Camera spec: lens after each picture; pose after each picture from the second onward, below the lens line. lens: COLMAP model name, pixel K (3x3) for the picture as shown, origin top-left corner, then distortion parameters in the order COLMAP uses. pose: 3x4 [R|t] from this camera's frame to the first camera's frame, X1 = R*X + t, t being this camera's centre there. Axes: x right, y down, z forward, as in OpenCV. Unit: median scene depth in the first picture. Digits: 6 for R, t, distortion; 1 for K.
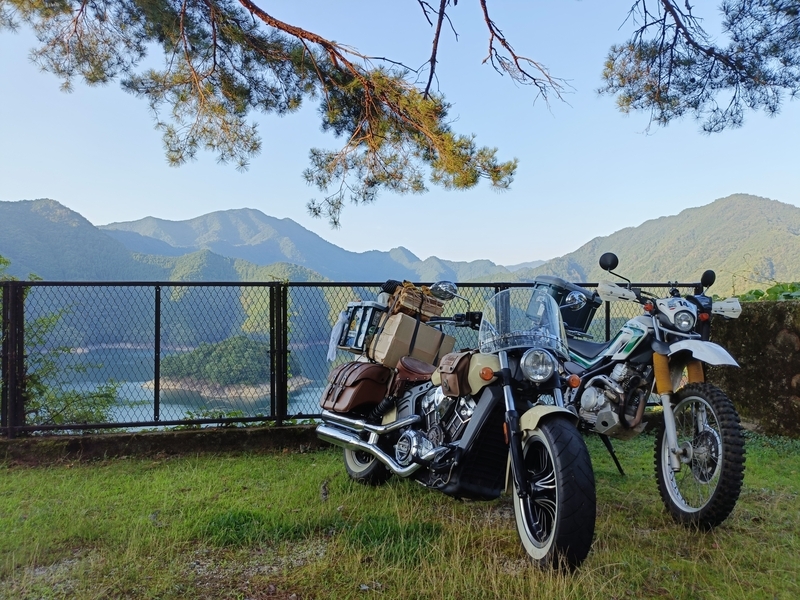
lens RADIAL K [[591.6, 0, 396.1], [0, 591.6, 300.4], [0, 0, 1]] dist [0.032353, -0.003490]
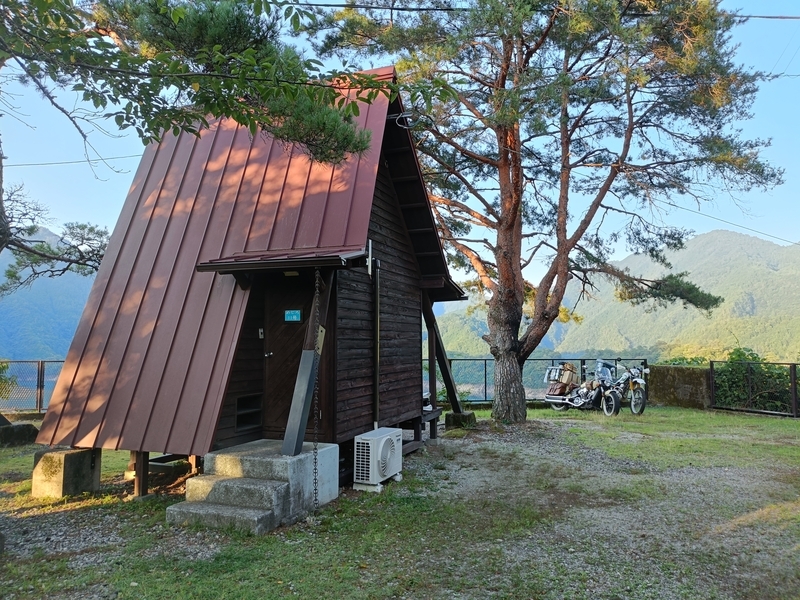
lens RADIAL K [[591.6, 0, 400.0], [0, 591.6, 301.8], [0, 0, 1]] dist [0.032353, -0.003490]
pose [[0.999525, 0.013263, 0.027831, -1.416516], [-0.011905, 0.998757, -0.048401, -0.269789], [-0.028439, 0.048046, 0.998440, -3.422237]]
